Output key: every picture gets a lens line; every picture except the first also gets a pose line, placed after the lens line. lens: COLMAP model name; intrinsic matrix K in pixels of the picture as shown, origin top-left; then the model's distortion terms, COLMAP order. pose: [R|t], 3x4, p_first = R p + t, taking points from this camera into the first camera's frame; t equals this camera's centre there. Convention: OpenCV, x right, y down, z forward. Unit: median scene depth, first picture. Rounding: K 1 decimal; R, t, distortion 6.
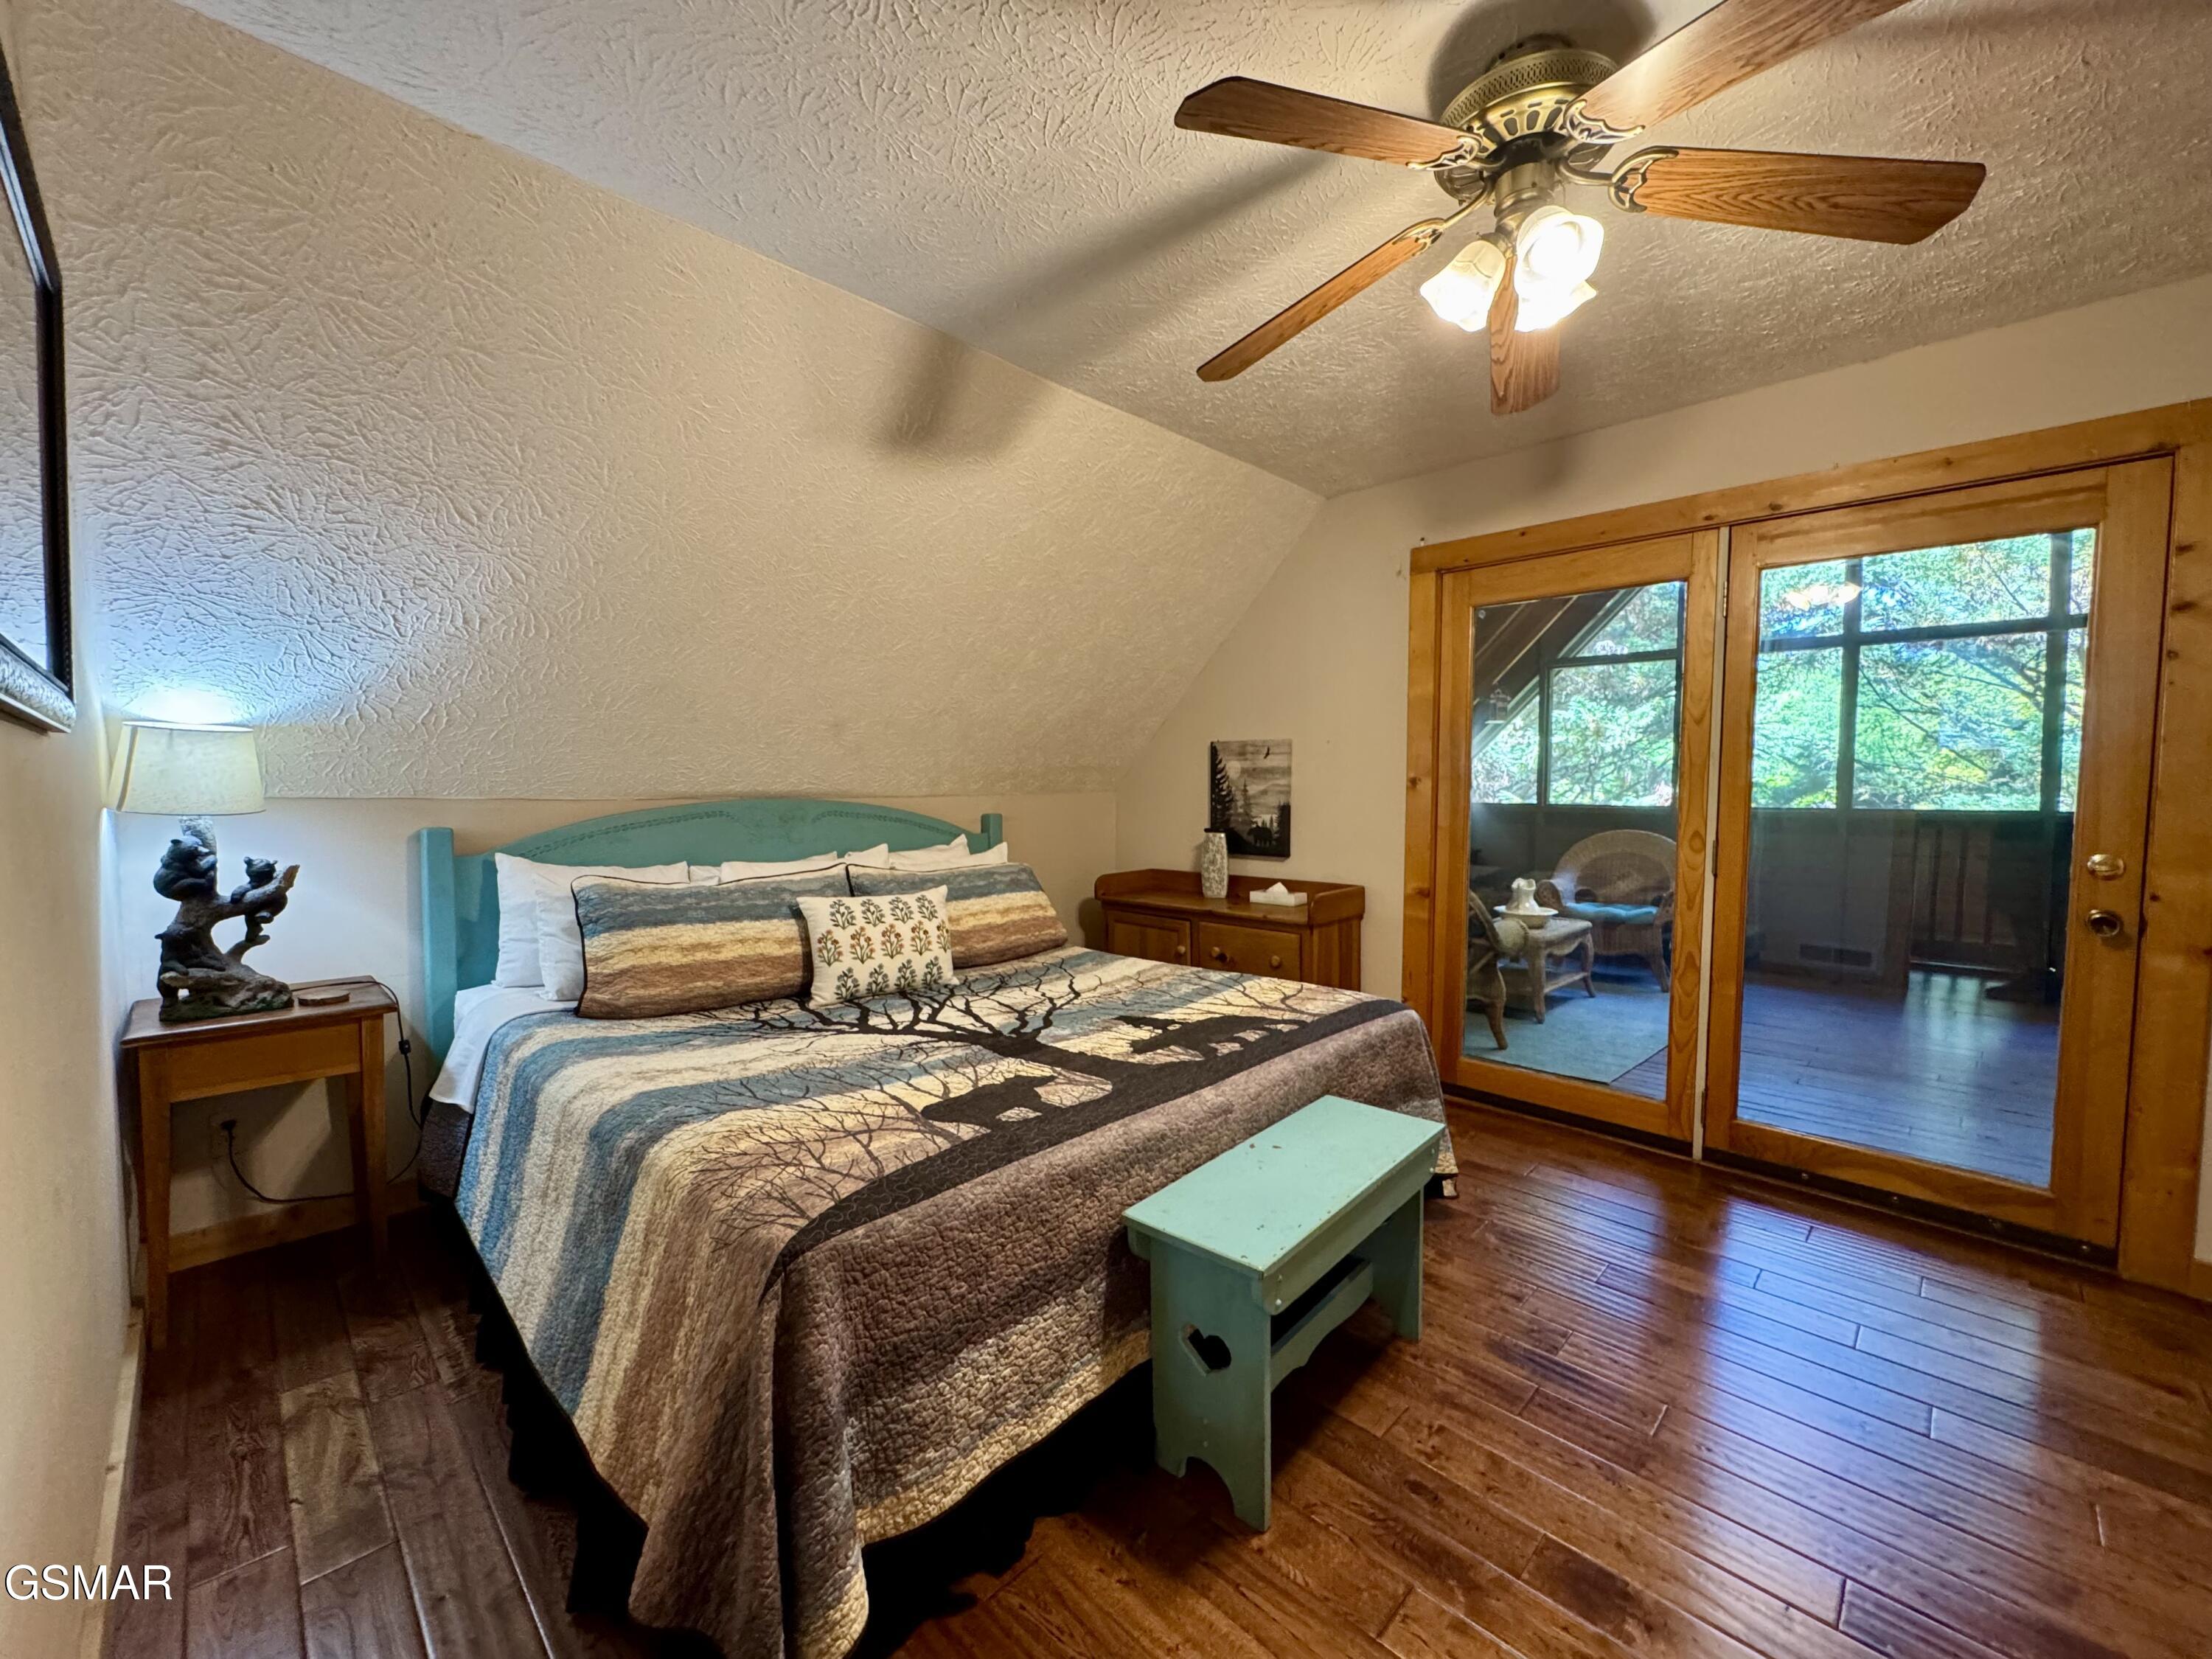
lens RADIAL K [[884.3, 0, 1104.1], [0, 884.3, 828.4], [0, 0, 1]] dist [-0.004581, 0.000563]
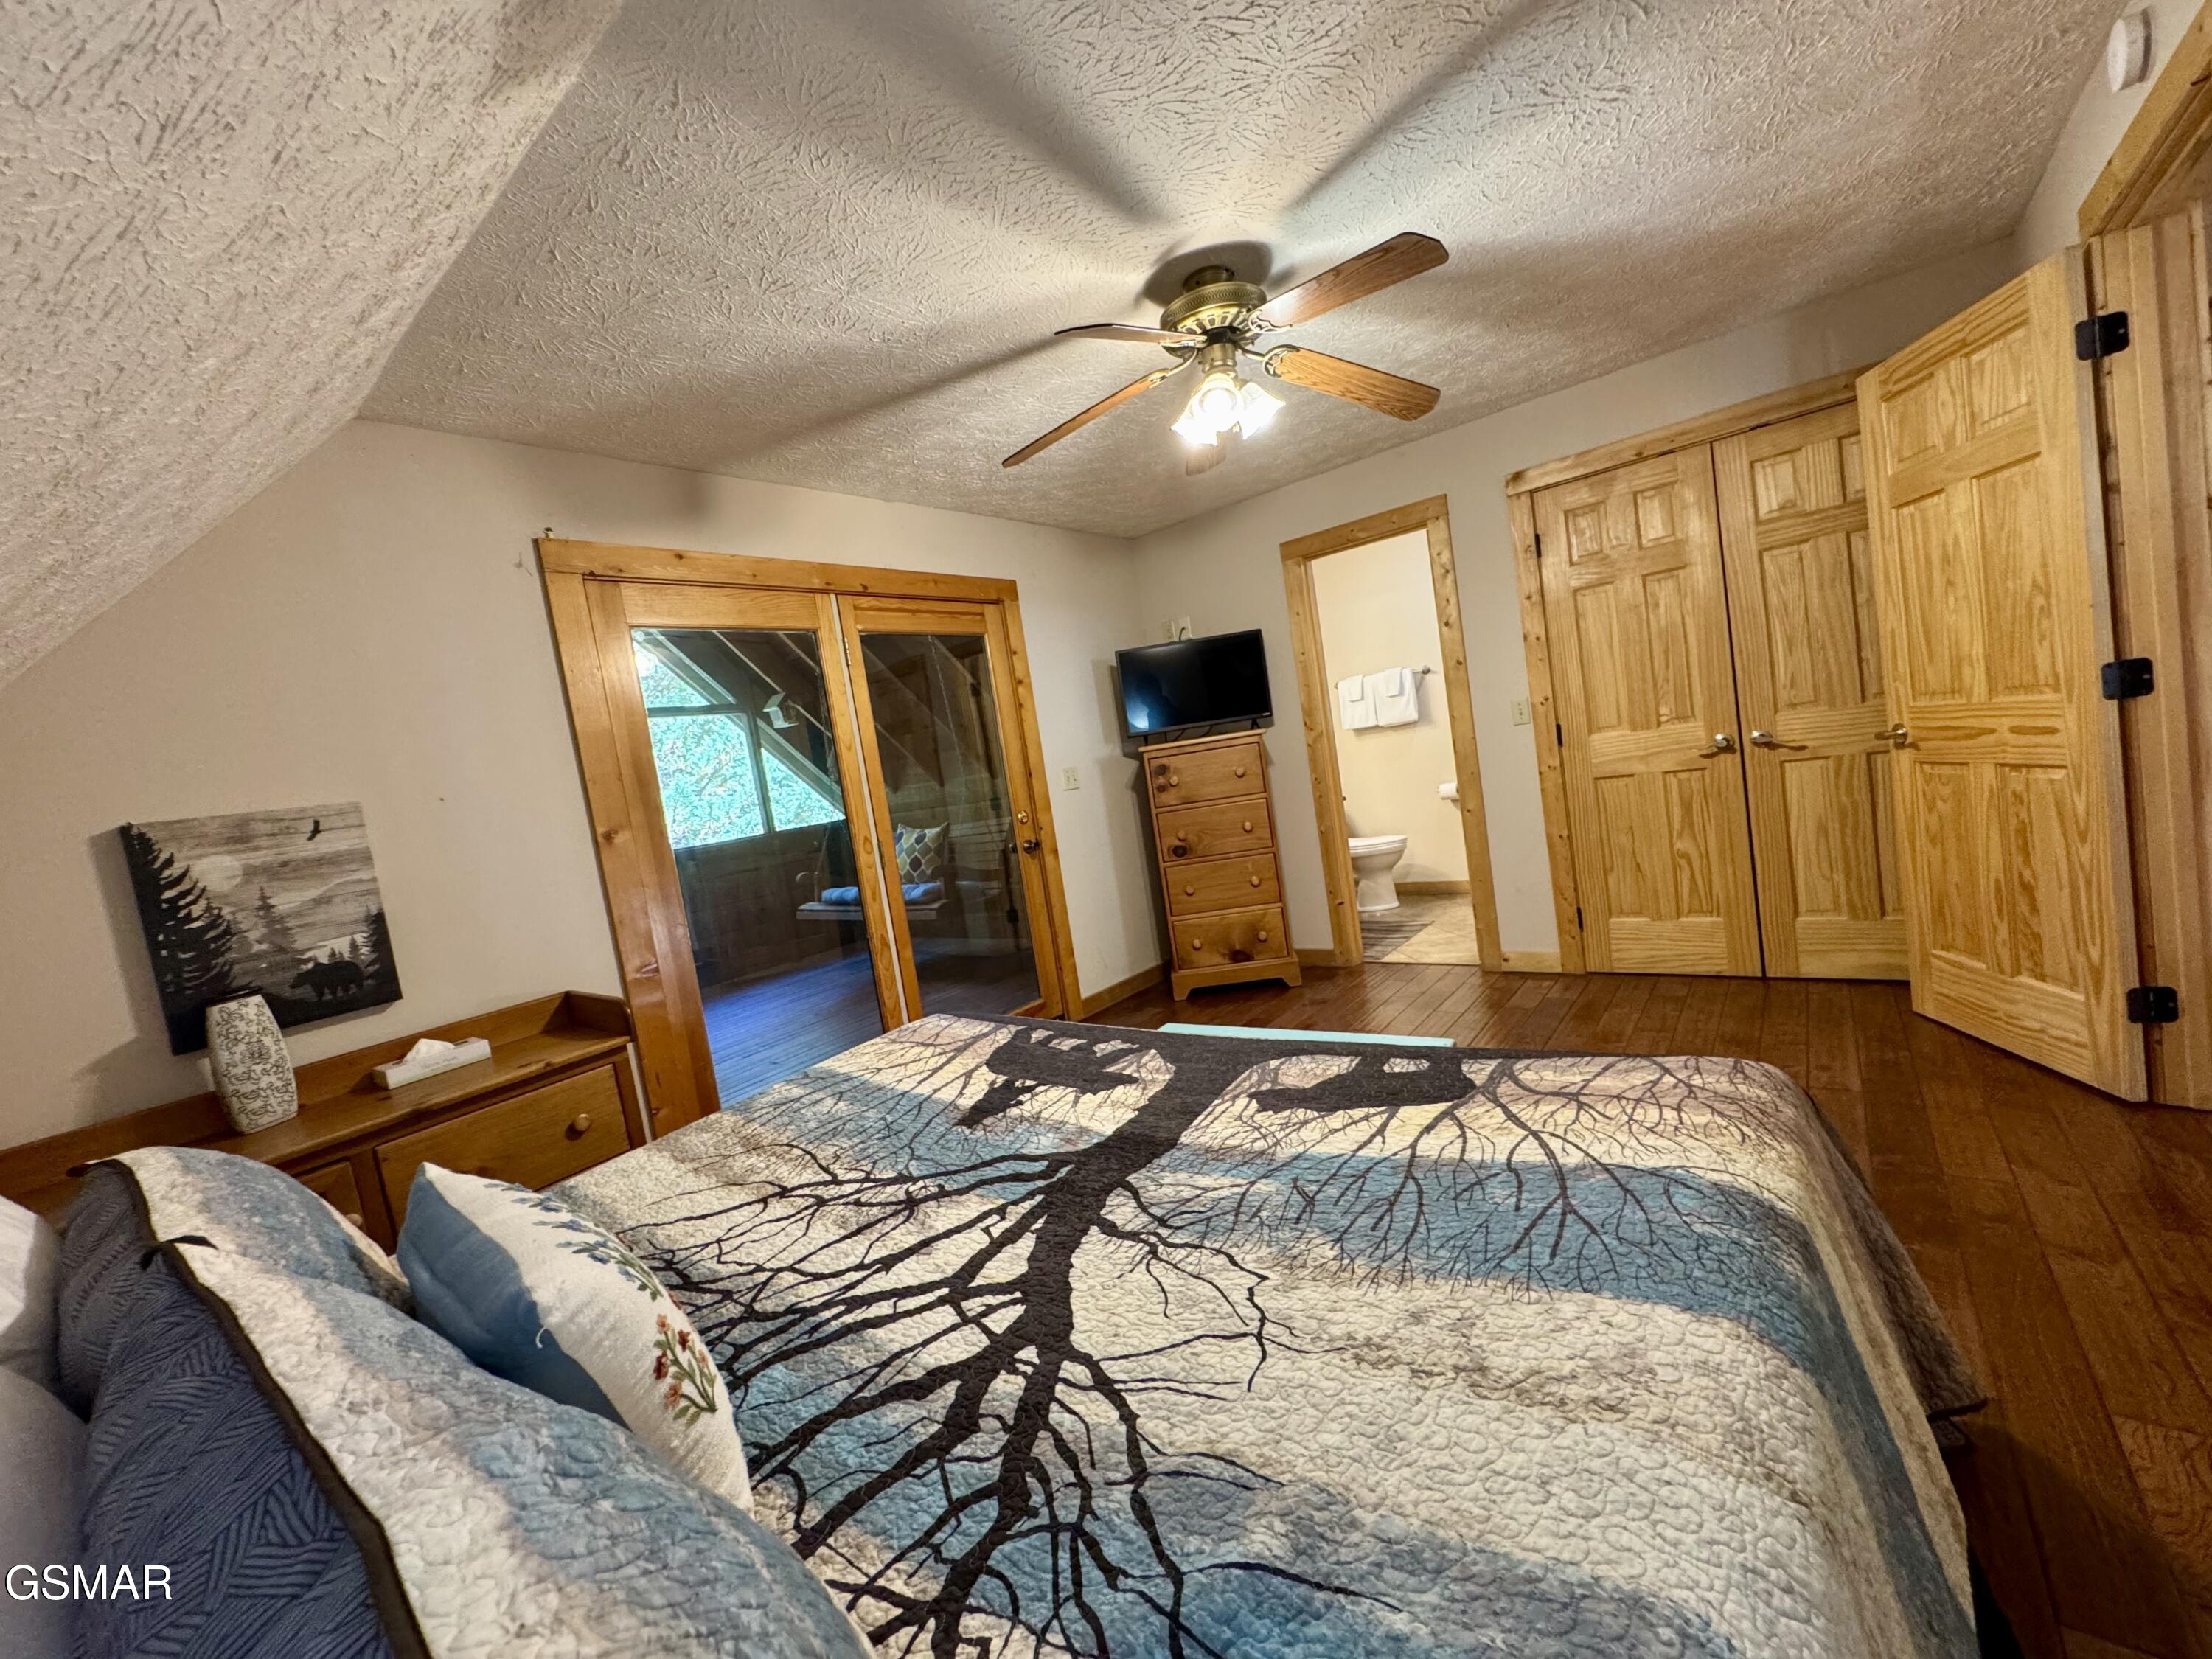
lens RADIAL K [[884.3, 0, 1104.1], [0, 884.3, 828.4], [0, 0, 1]] dist [-0.004581, 0.000563]
pose [[-0.105807, -0.060045, 0.992572, -0.686932], [0.208302, 0.974691, 0.081168, -0.046048], [-0.972325, 0.215343, -0.090622, 0.937113]]
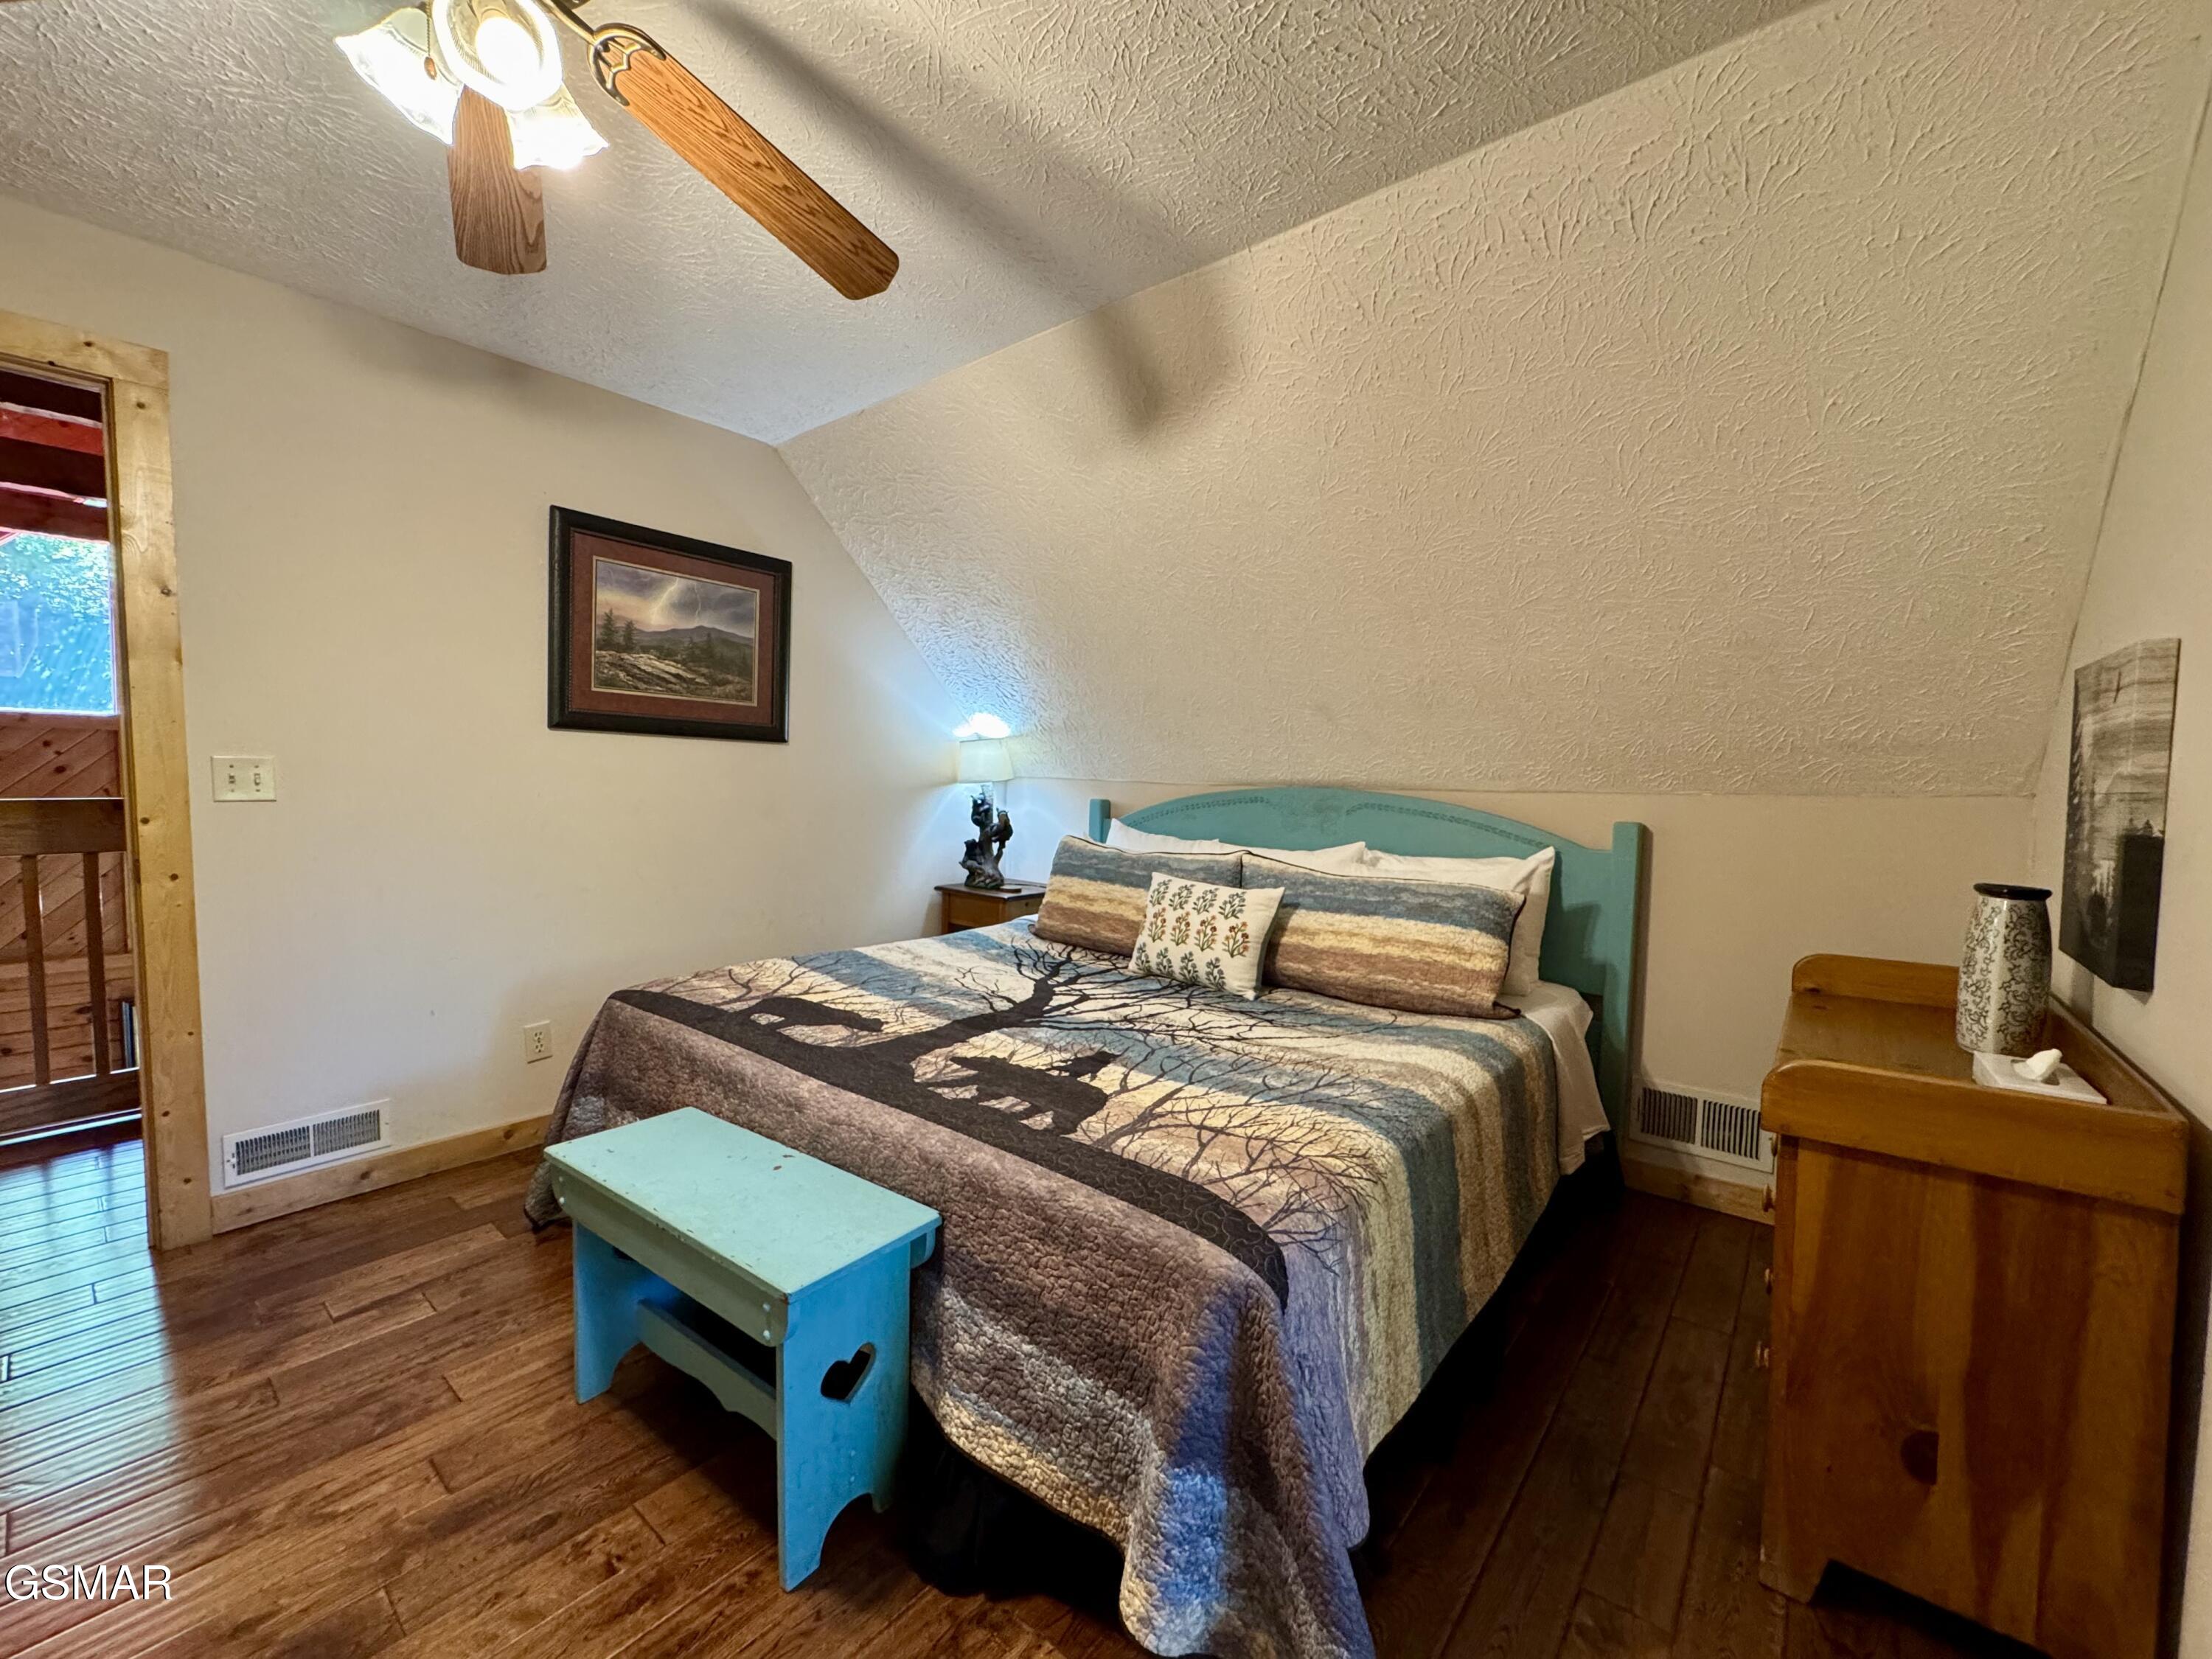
lens RADIAL K [[884.3, 0, 1104.1], [0, 884.3, 828.4], [0, 0, 1]] dist [-0.004581, 0.000563]
pose [[0.089731, 0.054875, -0.994453, 0.823937], [-0.069677, 0.996380, 0.048694, -0.028312], [0.993526, 0.064921, 0.093229, 0.936791]]
